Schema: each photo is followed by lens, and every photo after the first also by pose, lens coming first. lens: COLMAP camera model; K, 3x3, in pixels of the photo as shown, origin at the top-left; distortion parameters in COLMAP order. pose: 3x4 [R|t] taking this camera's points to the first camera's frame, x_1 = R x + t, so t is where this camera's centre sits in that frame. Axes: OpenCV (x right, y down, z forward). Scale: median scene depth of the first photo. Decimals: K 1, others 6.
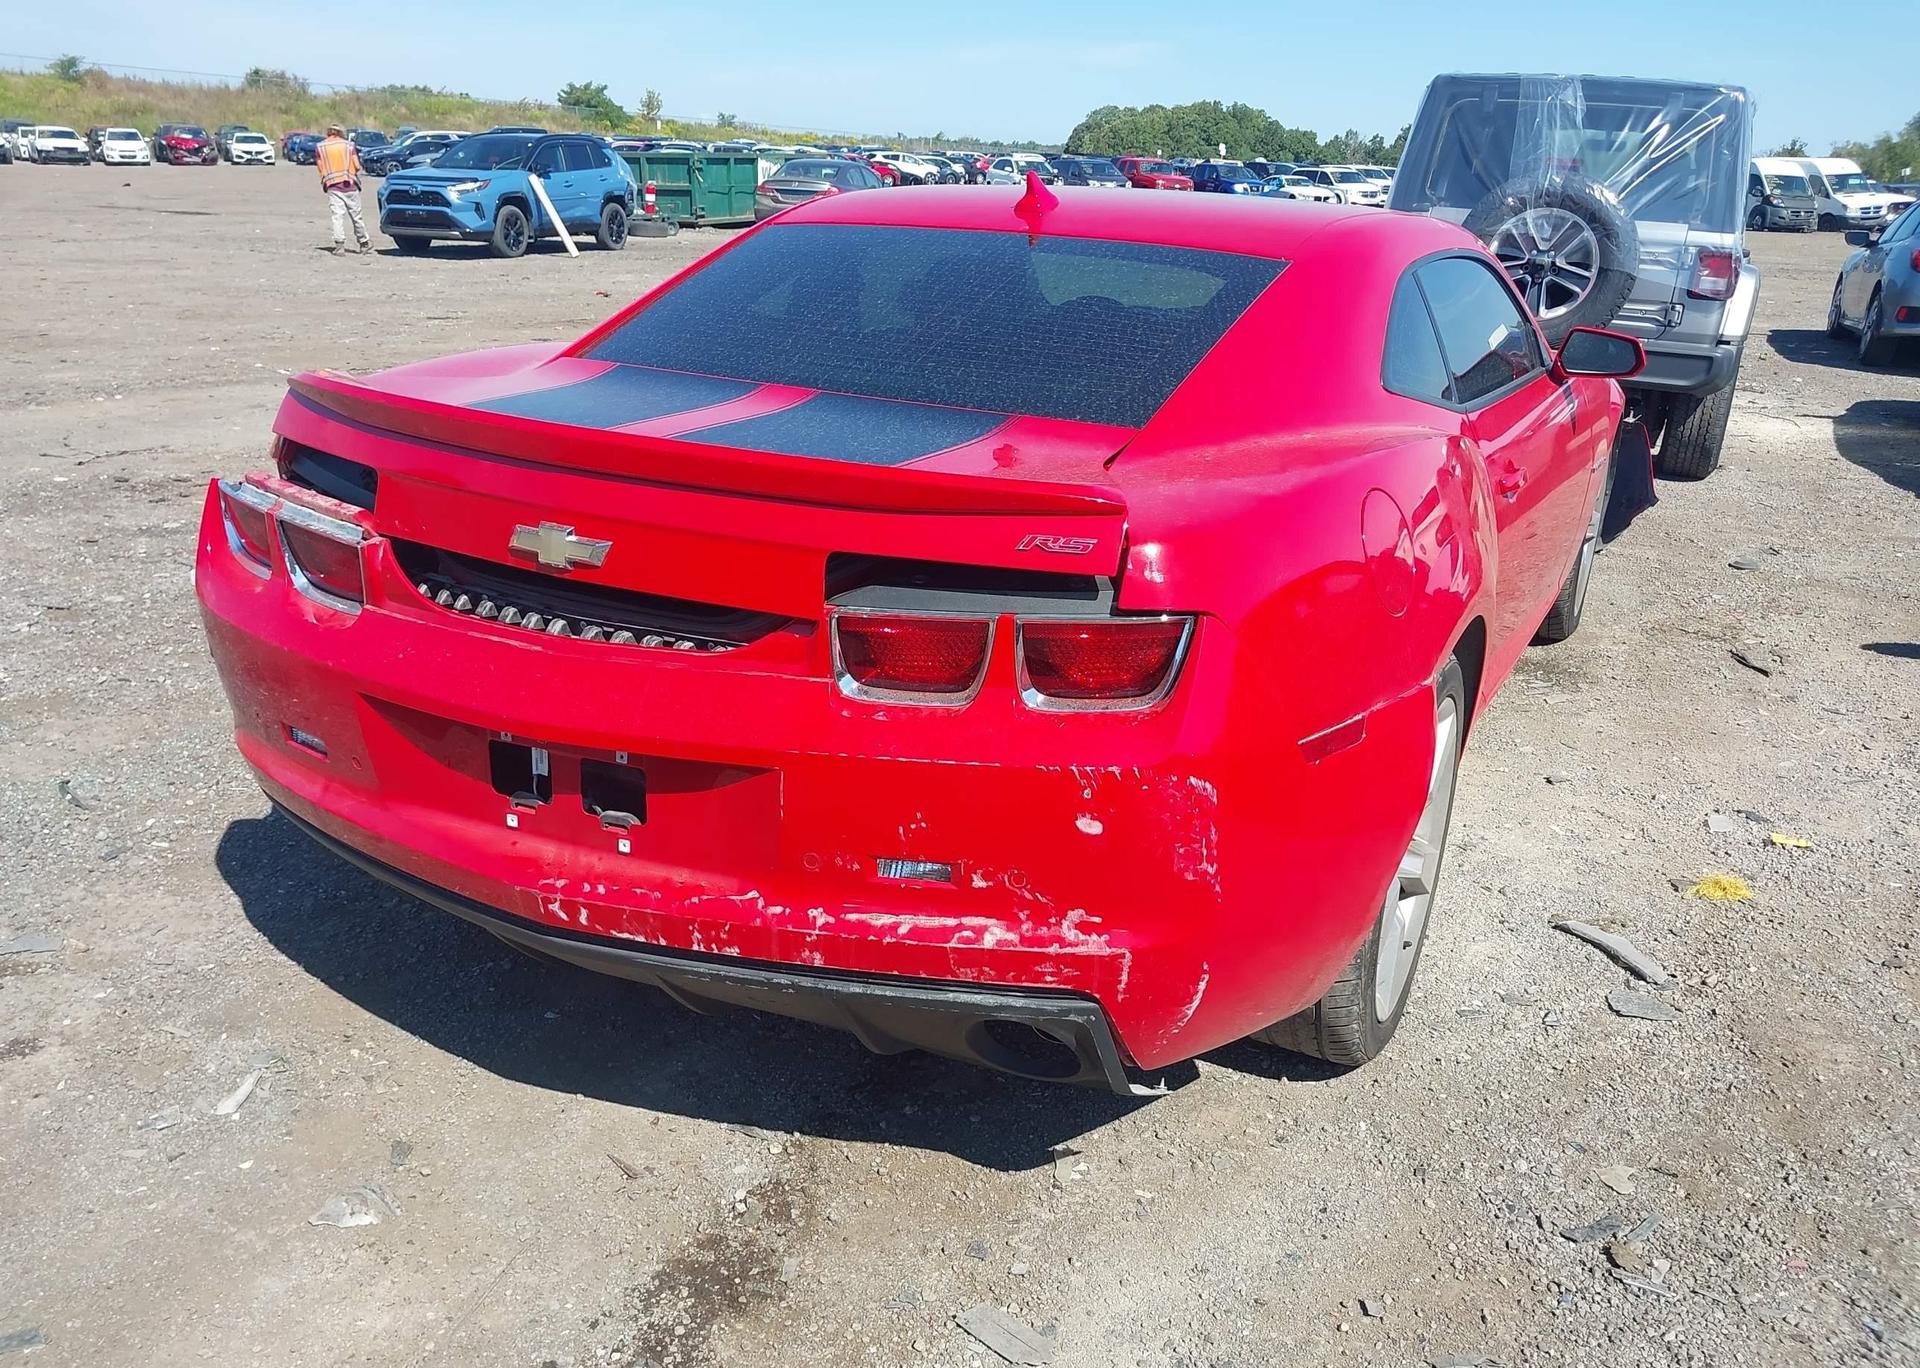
lens RADIAL K [[1551.1, 0, 989.3], [0, 1551.1, 693.3], [0, 0, 1]] dist [0.023368, -0.034147]
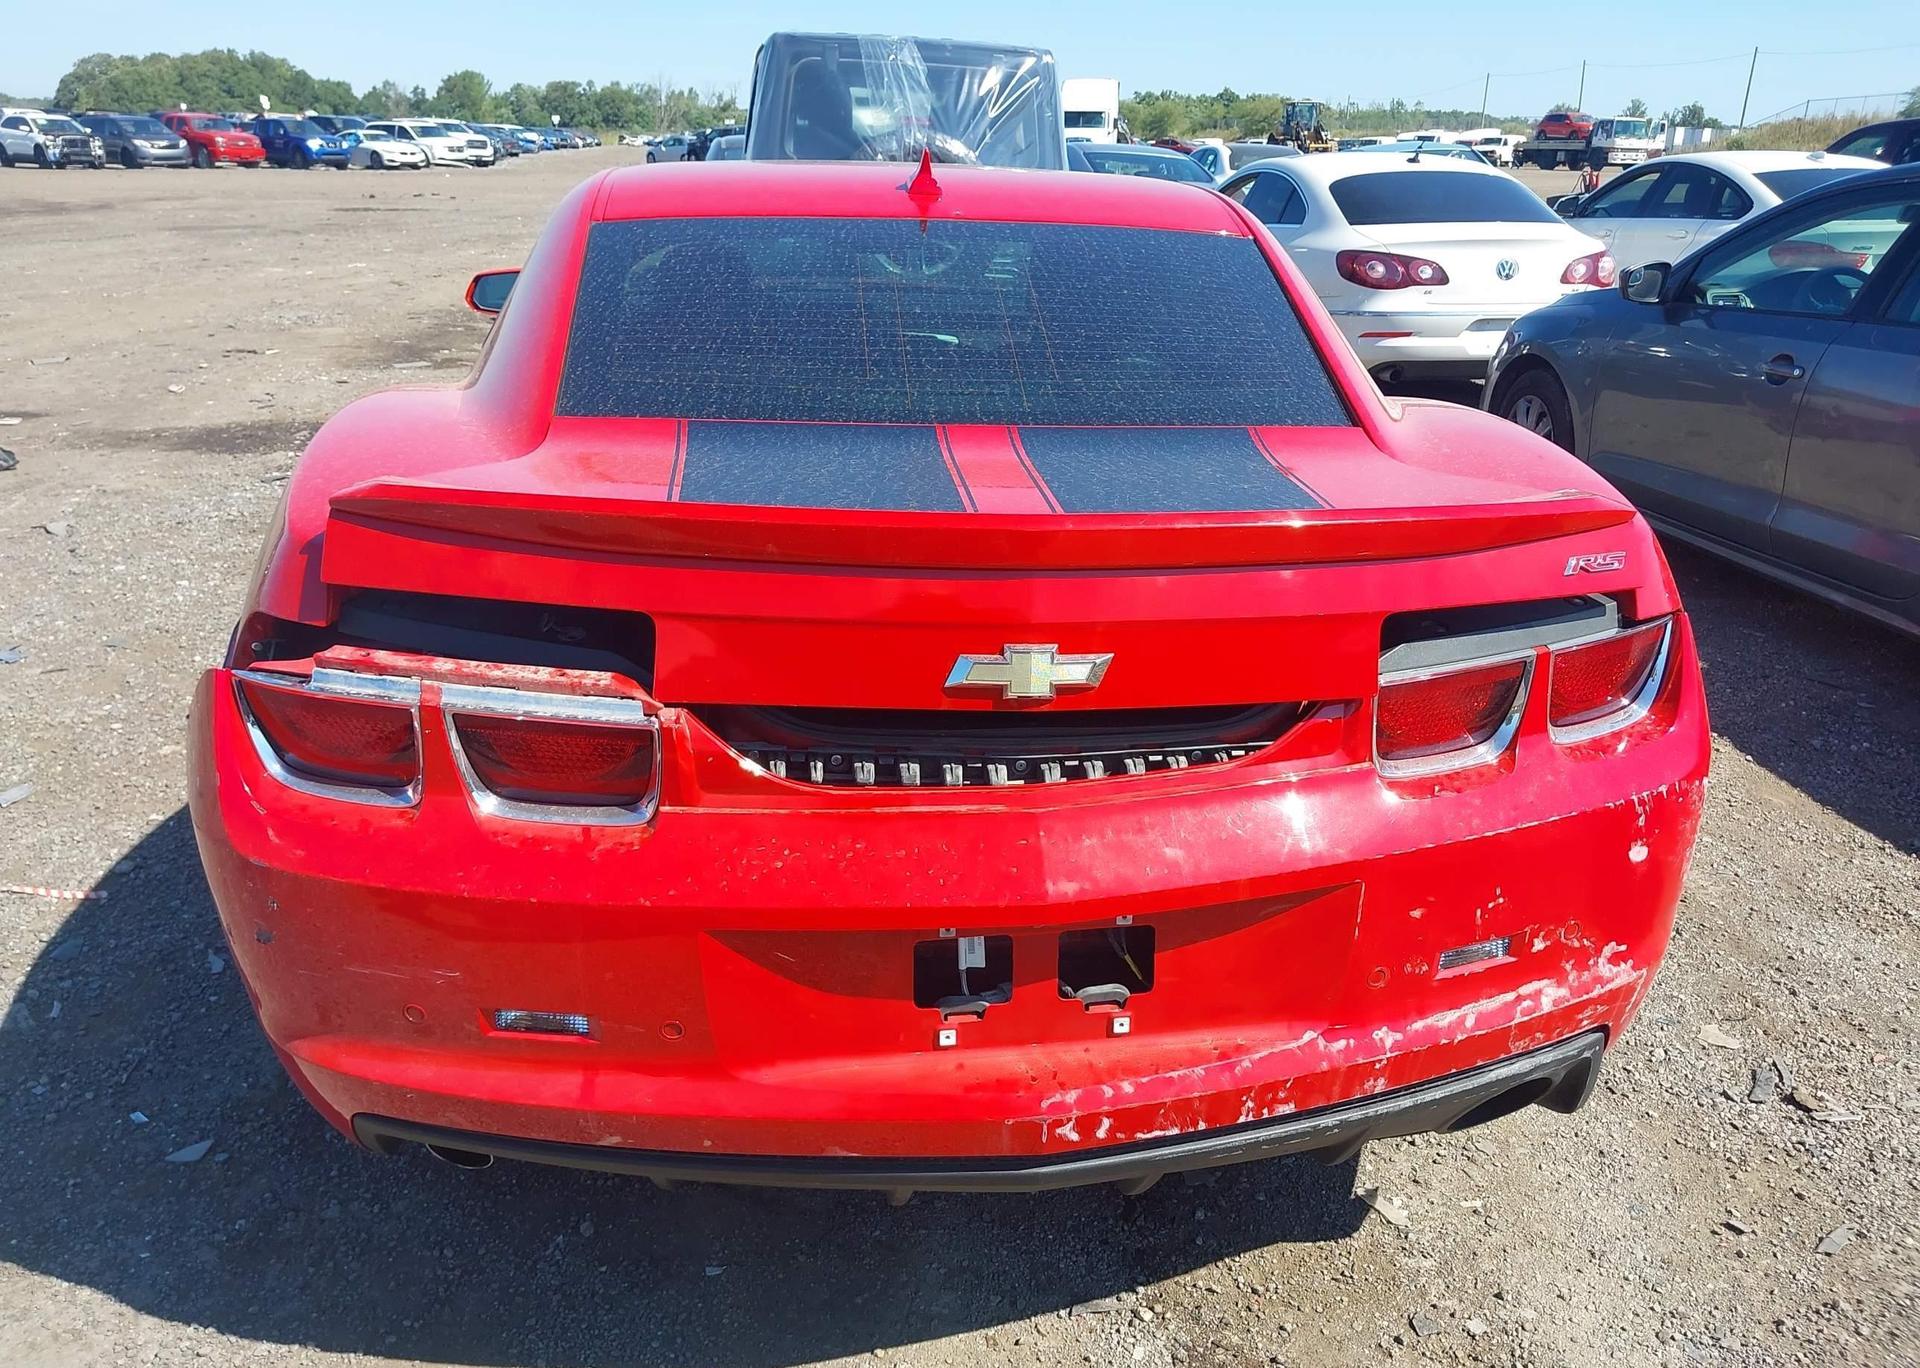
lens RADIAL K [[1551.1, 0, 959.6], [0, 1551.1, 669.1], [0, 0, 1]] dist [0.023368, -0.034147]
pose [[0.841905, -0.191963, 0.504328, -0.449686], [0.184607, 0.980655, 0.065093, -0.099057], [-0.507067, 0.038300, 0.861056, 0.235443]]
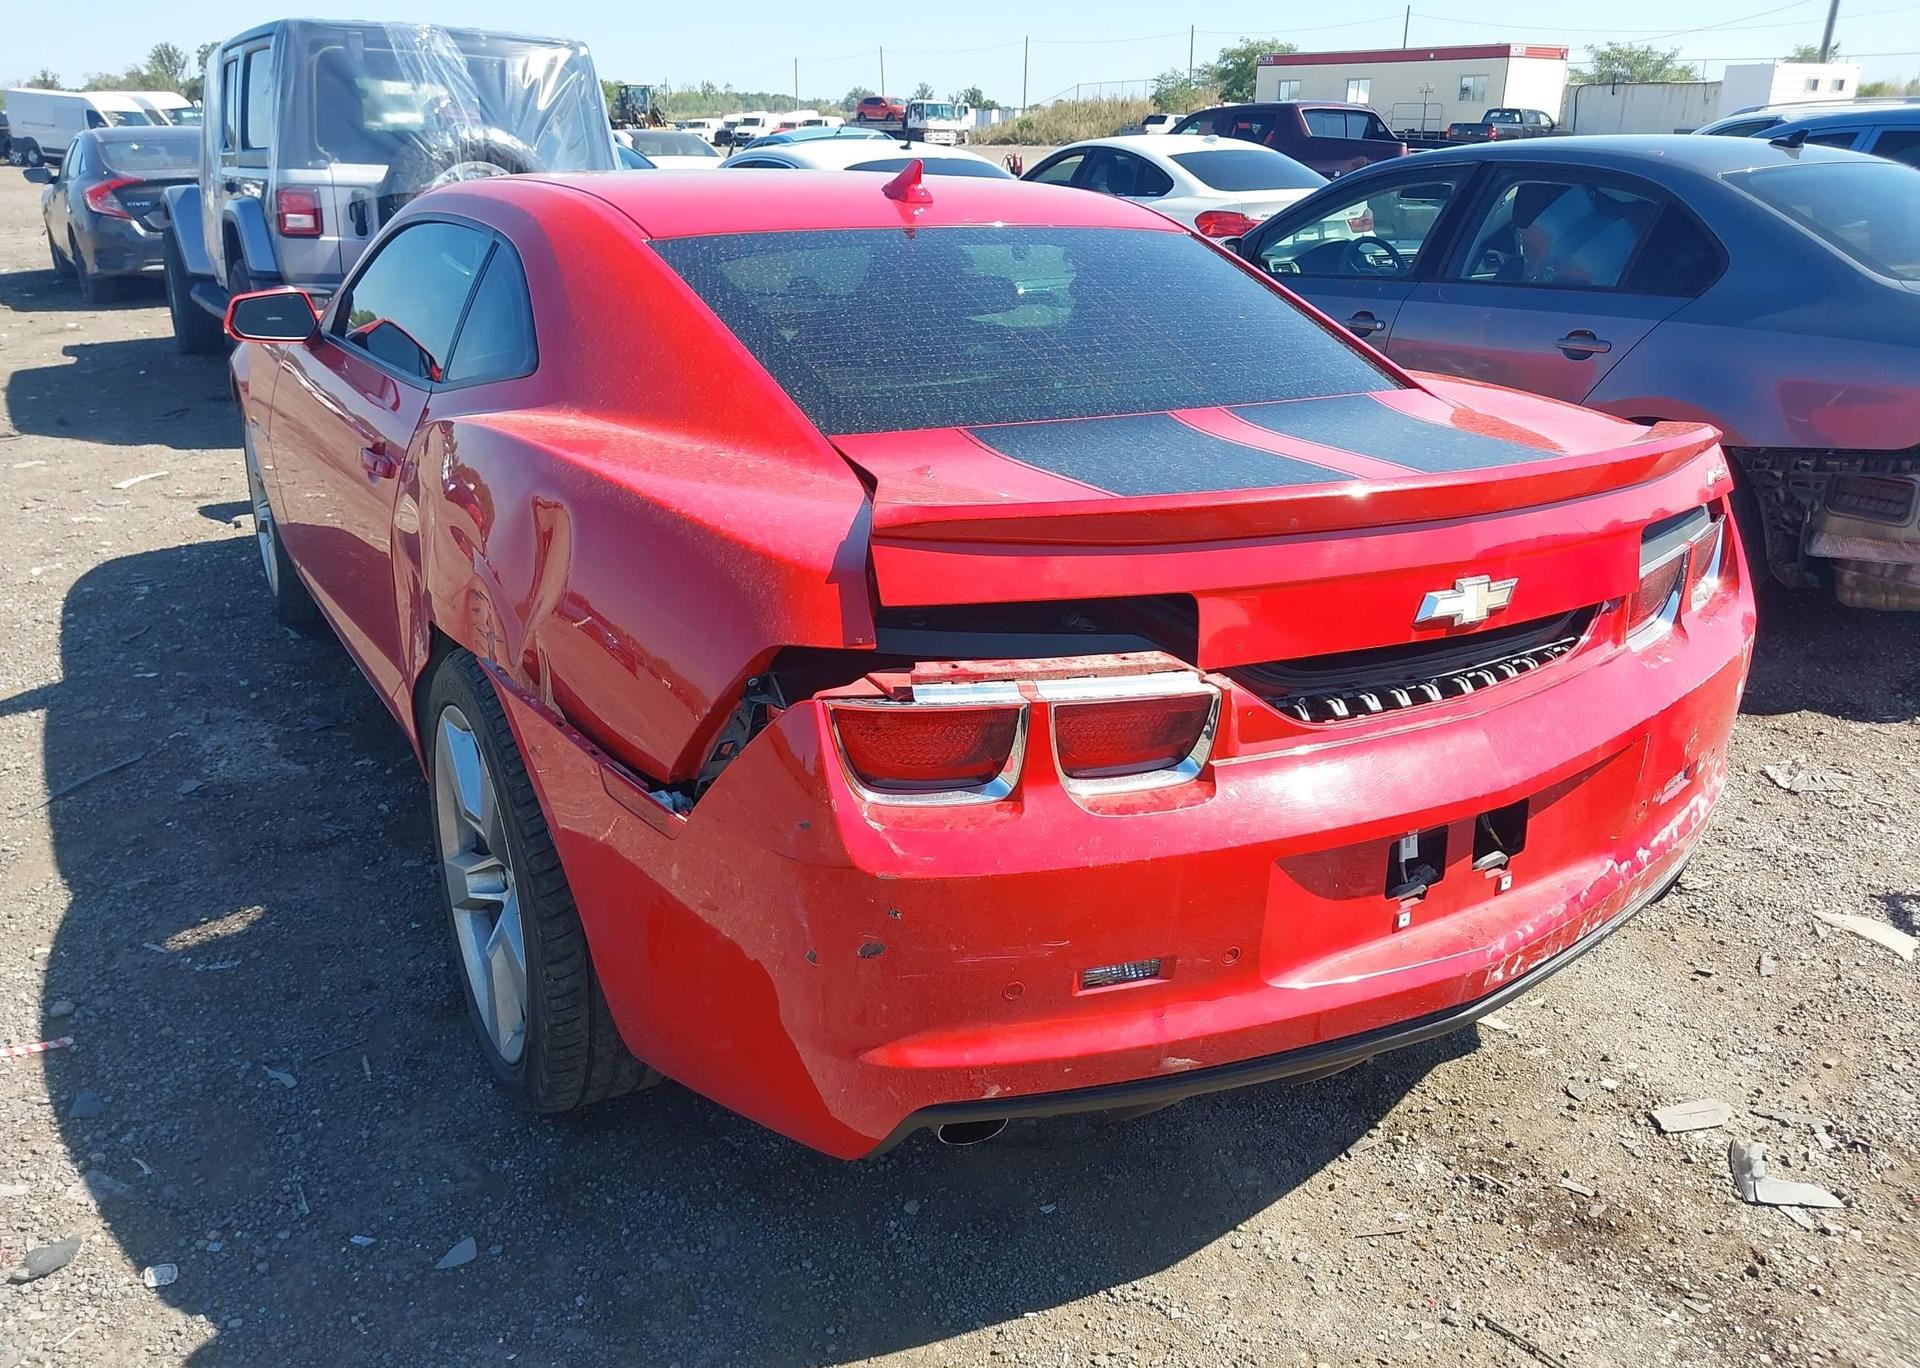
lens RADIAL K [[1551.1, 0, 951.4], [0, 1551.1, 684.2], [0, 0, 1]] dist [0.023368, -0.034147]
pose [[0.550819, -0.307071, 0.776083, -0.768514], [0.278980, 0.944114, 0.175552, -0.193412], [-0.786619, 0.119814, 0.605703, 0.446801]]
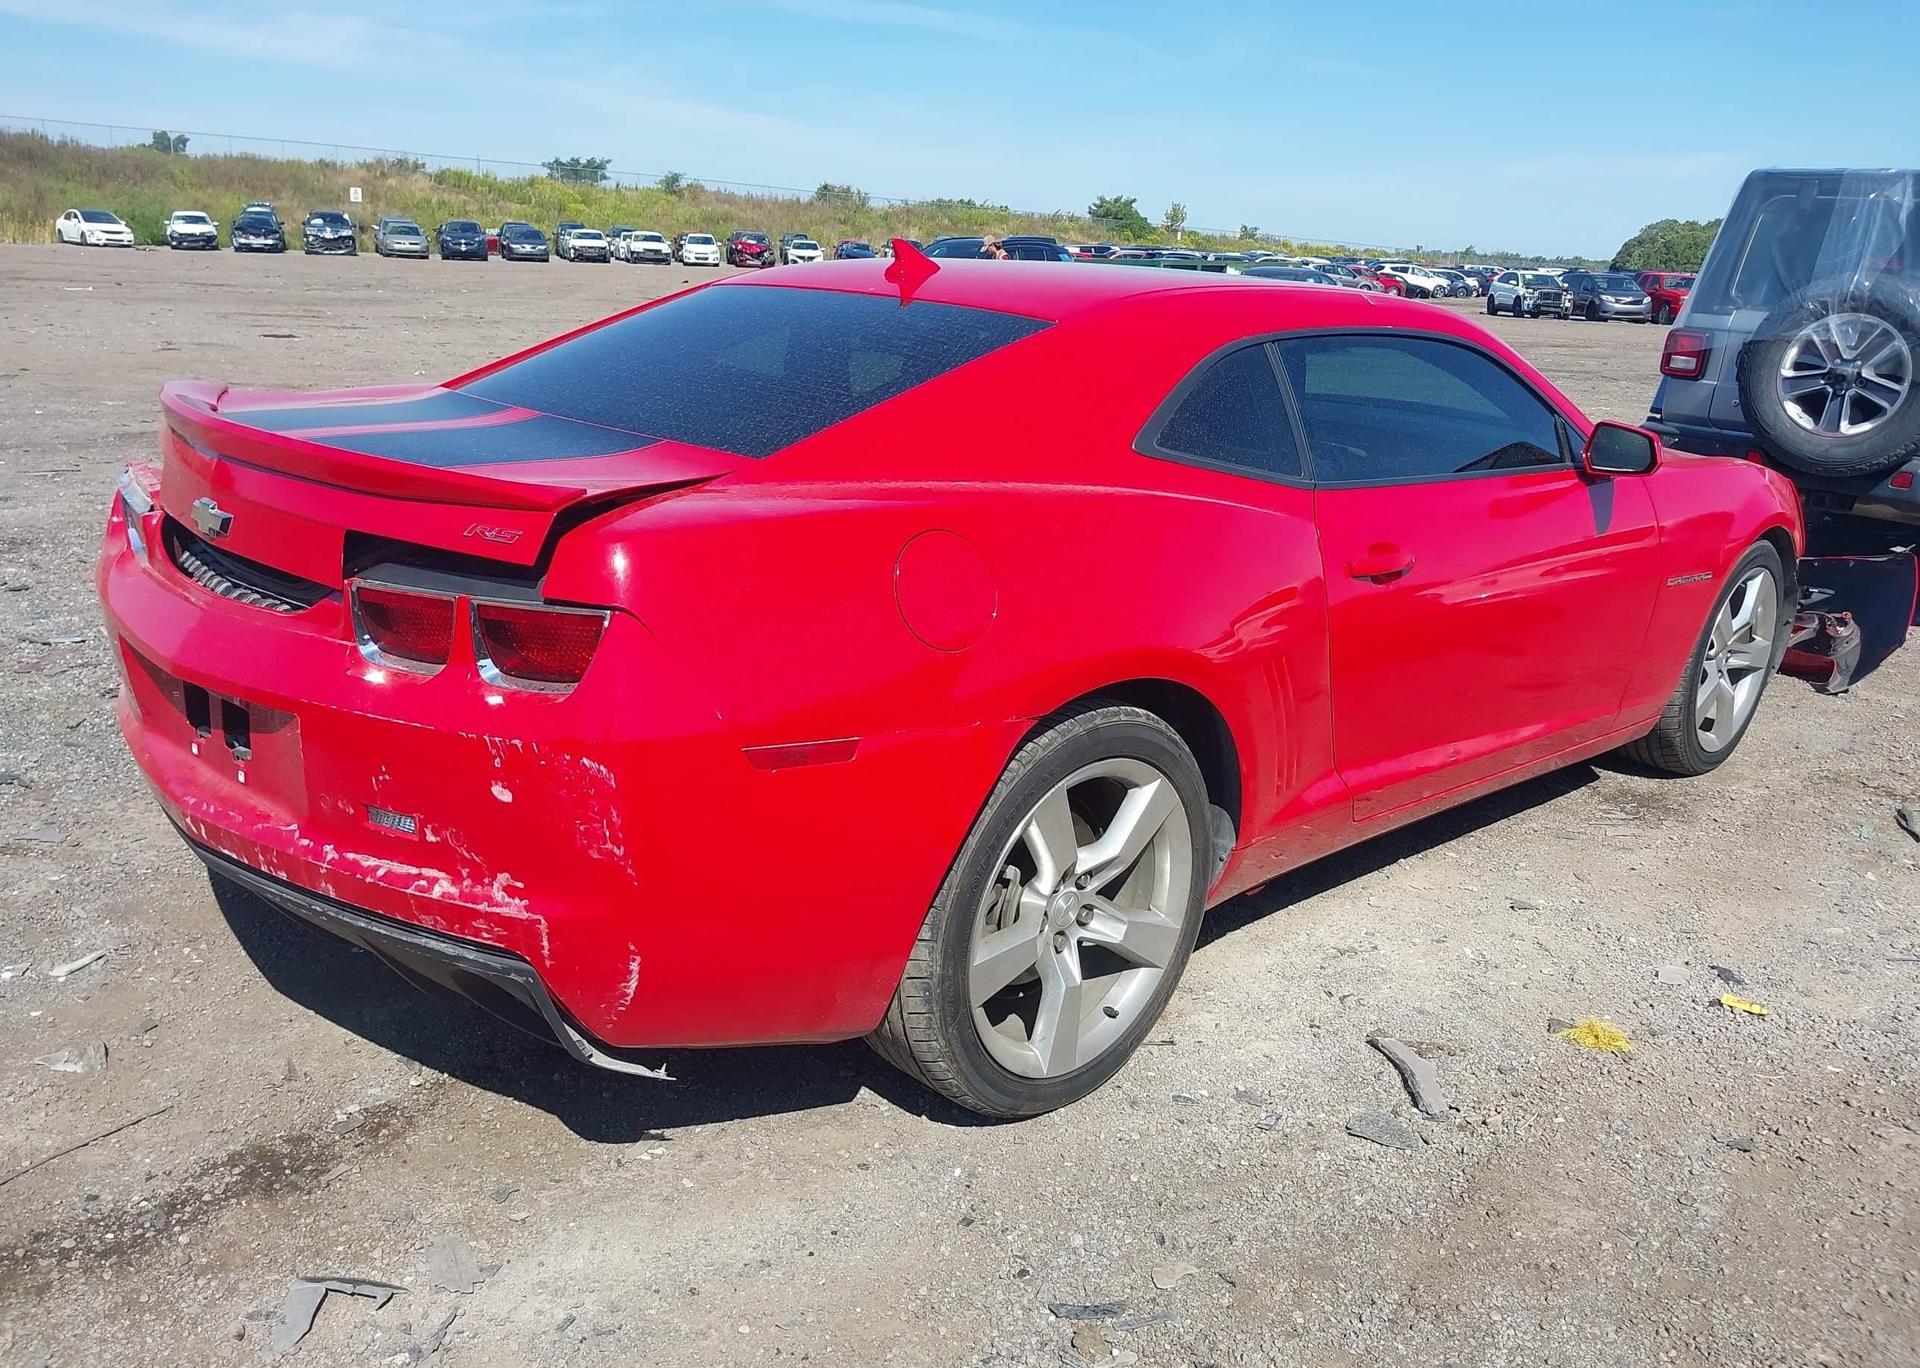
lens RADIAL K [[1551.1, 0, 992.2], [0, 1551.1, 705.7], [0, 0, 1]] dist [0.023368, -0.034147]
pose [[0.946243, 0.101443, -0.307139, 0.436828], [-0.119270, 0.992064, -0.039789, 0.016232], [0.300665, 0.074282, 0.950833, 0.037145]]
